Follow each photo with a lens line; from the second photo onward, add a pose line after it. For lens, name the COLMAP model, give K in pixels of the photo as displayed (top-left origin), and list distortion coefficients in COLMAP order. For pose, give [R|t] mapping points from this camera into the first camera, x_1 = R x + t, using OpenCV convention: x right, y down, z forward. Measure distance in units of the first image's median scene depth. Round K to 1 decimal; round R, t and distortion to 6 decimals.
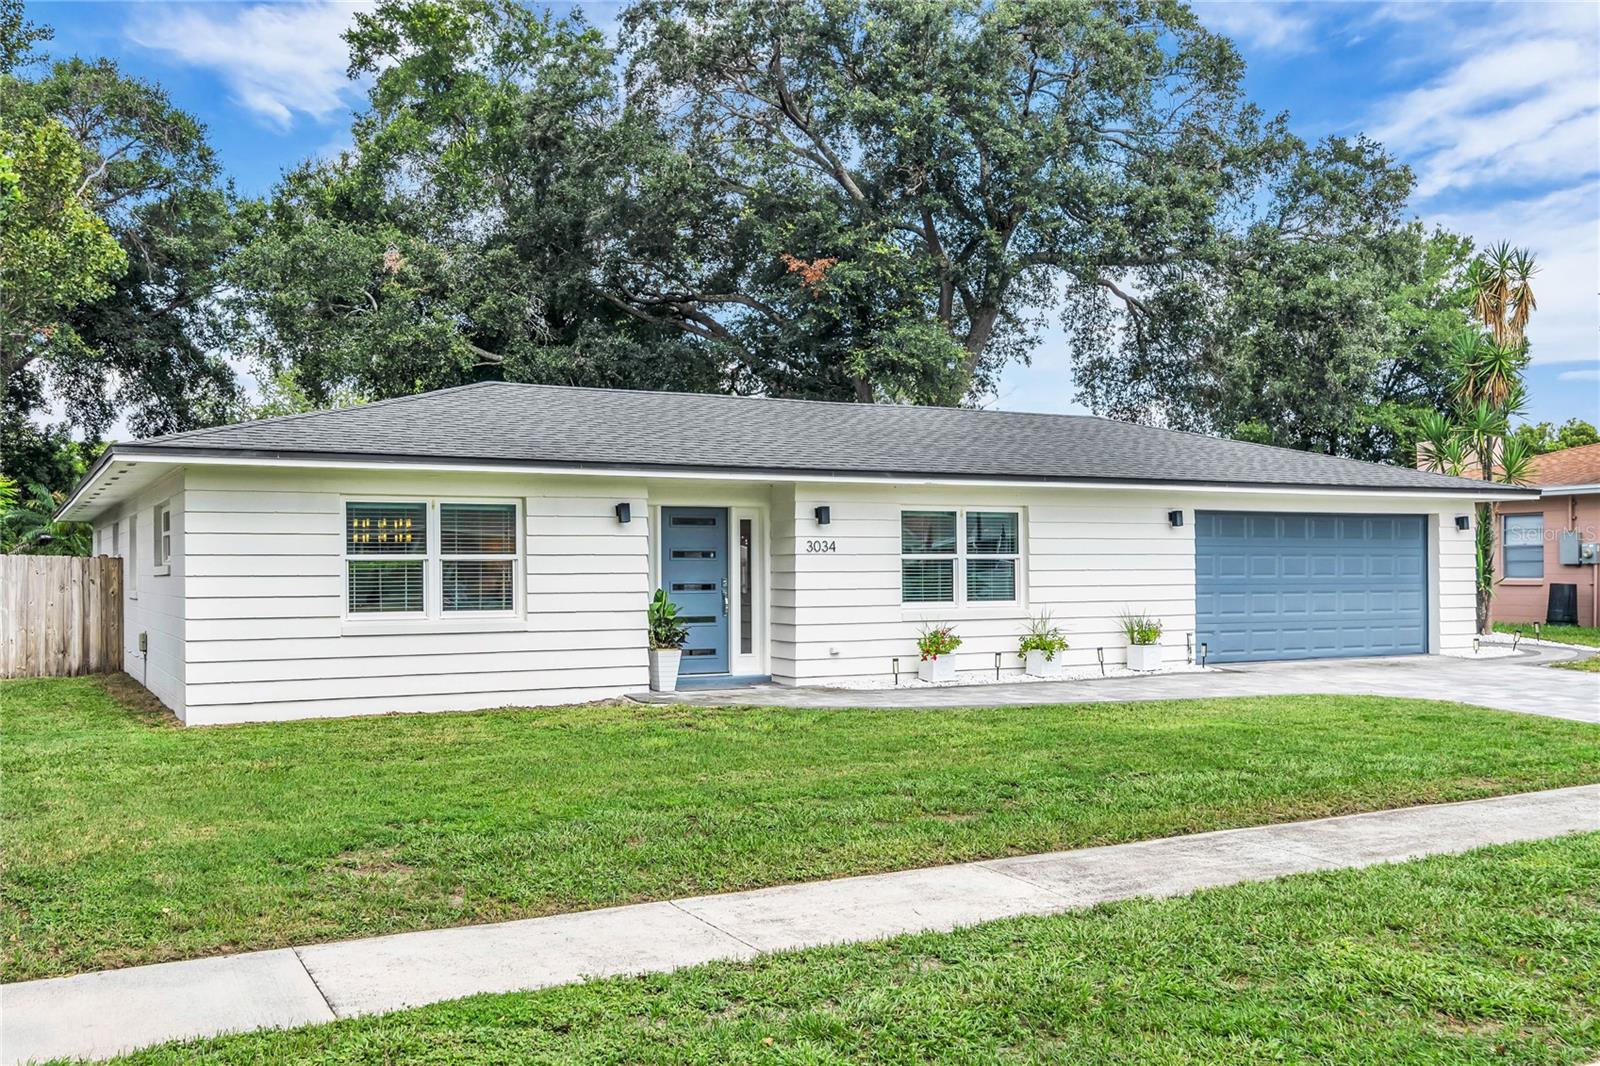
lens RADIAL K [[1464.2, 0, 798.5], [0, 1464.2, 533.6], [0, 0, 1]] dist [-0.046443, 0.000000]
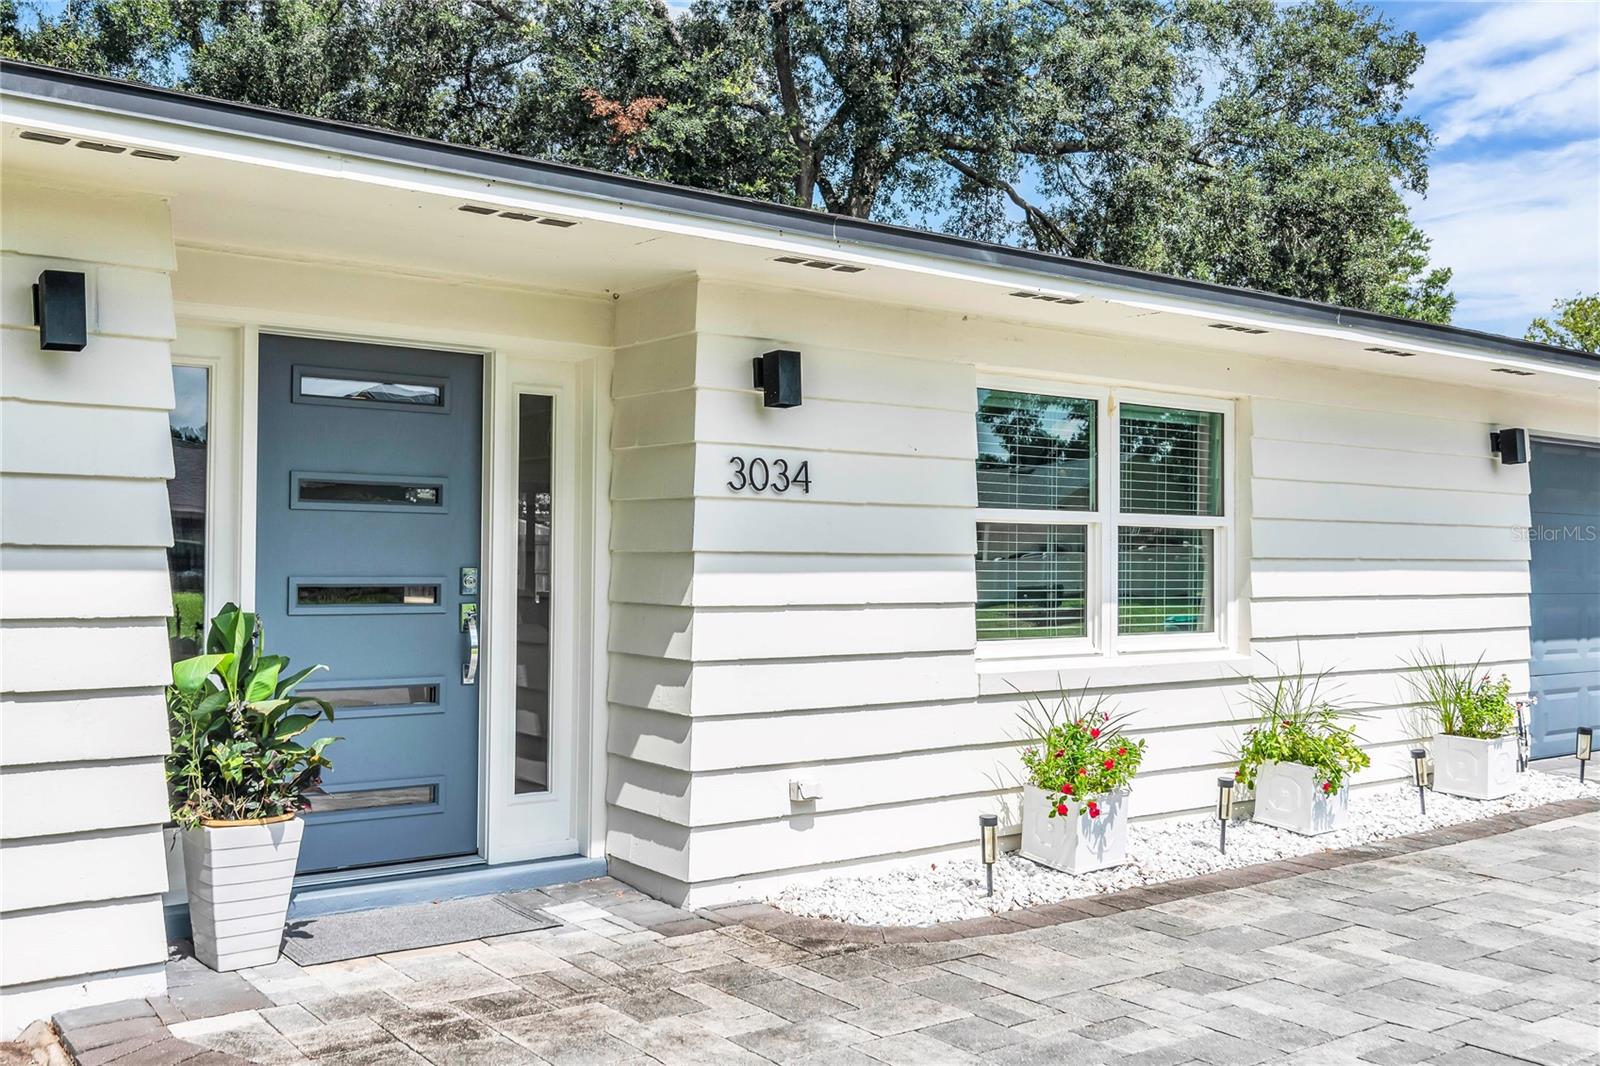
lens RADIAL K [[1464.2, 0, 806.5], [0, 1464.2, 537.9], [0, 0, 1]] dist [-0.046443, 0.000000]
pose [[0.987282, 0.017083, 0.158059, -0.026436], [-0.019246, 0.999741, 0.012162, 0.017513], [-0.157810, -0.015049, 0.987355, 0.637954]]
